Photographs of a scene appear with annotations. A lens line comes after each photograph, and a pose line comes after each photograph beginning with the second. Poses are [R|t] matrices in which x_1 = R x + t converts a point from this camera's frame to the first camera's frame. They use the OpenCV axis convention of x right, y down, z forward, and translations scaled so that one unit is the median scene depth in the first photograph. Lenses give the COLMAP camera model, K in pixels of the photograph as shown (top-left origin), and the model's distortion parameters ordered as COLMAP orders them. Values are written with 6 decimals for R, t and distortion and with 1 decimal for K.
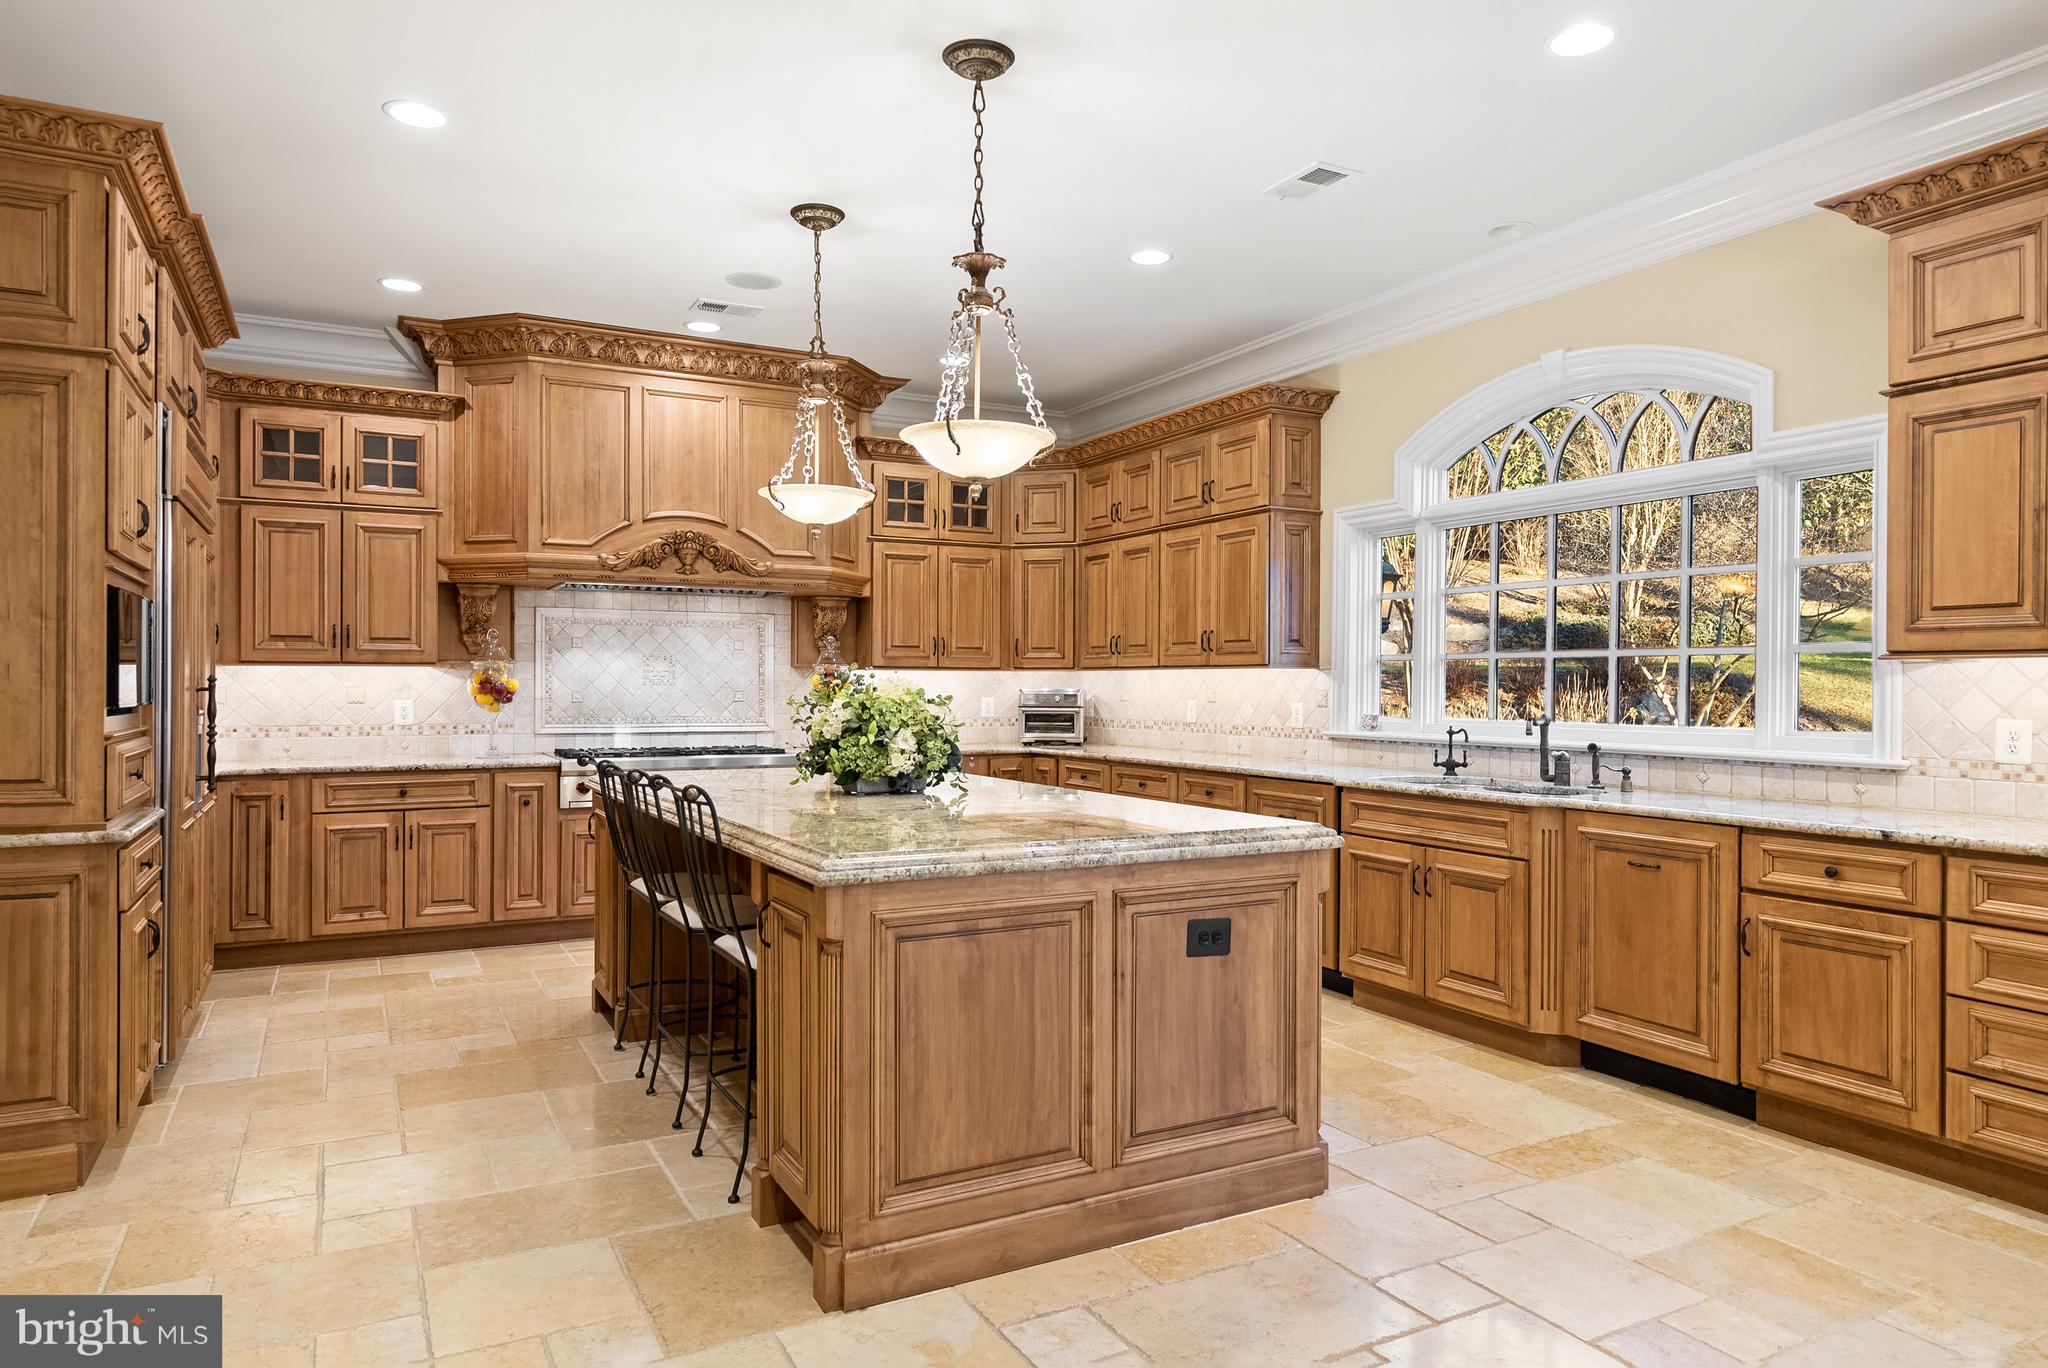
lens RADIAL K [[1266.6, 0, 1024.0], [0, 1266.6, 684.0], [0, 0, 1]] dist [0.001120, 0.000603]
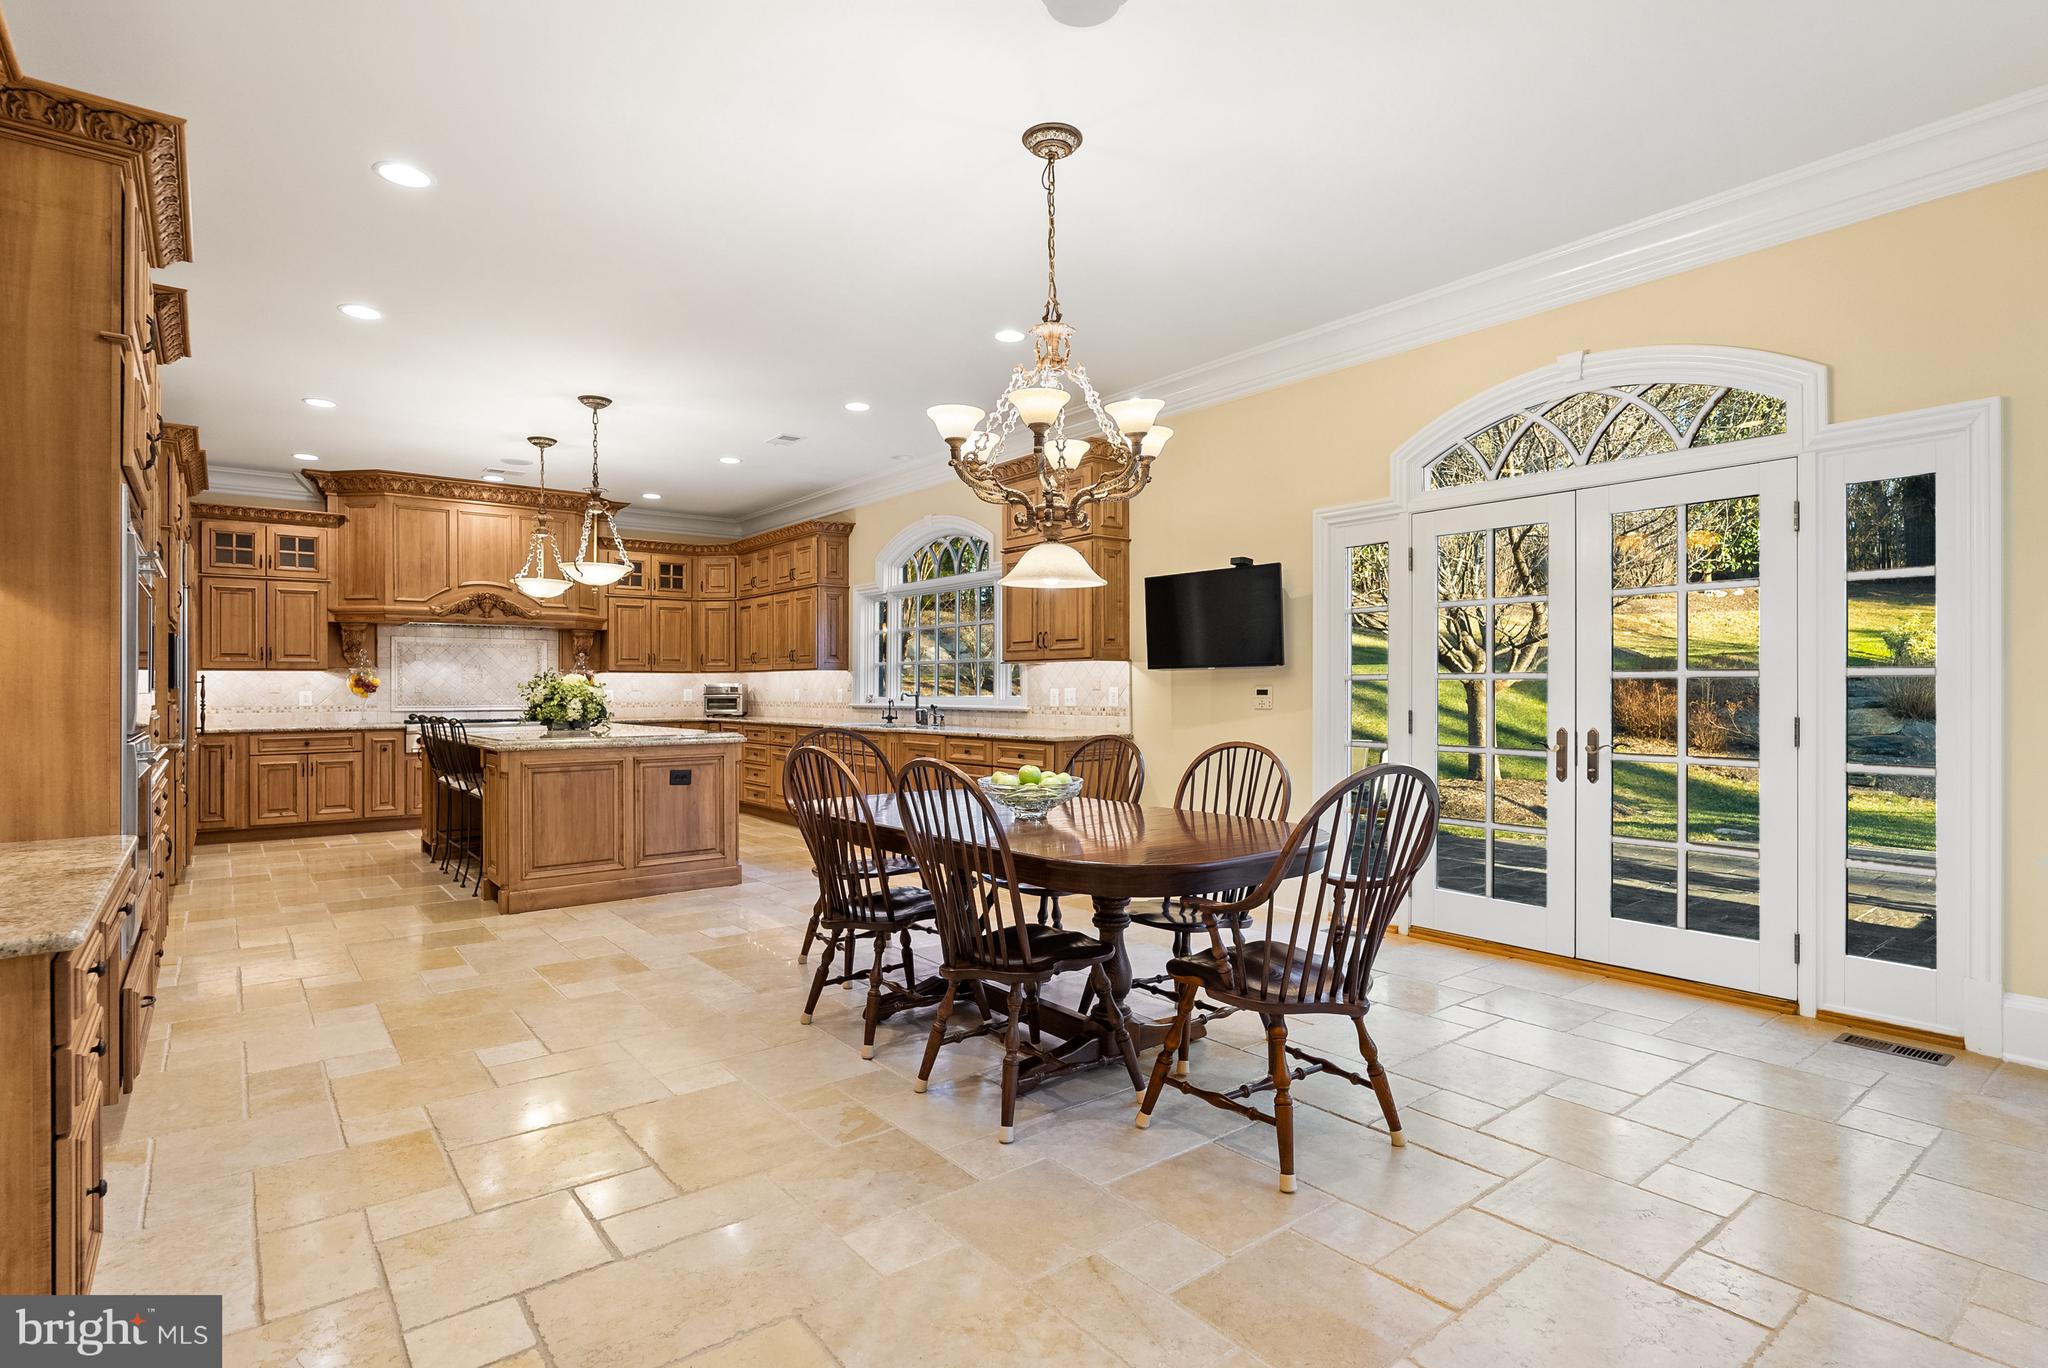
lens RADIAL K [[1016.0, 0, 1024.0], [0, 1016.0, 684.0], [0, 0, 1]] dist [-0.001013, 0.000045]
pose [[0.984493, -0.006193, 0.175316, 0.230633], [0.006897, 0.999970, -0.003404, 0.014928], [-0.175289, 0.004560, 0.984506, -0.534621]]
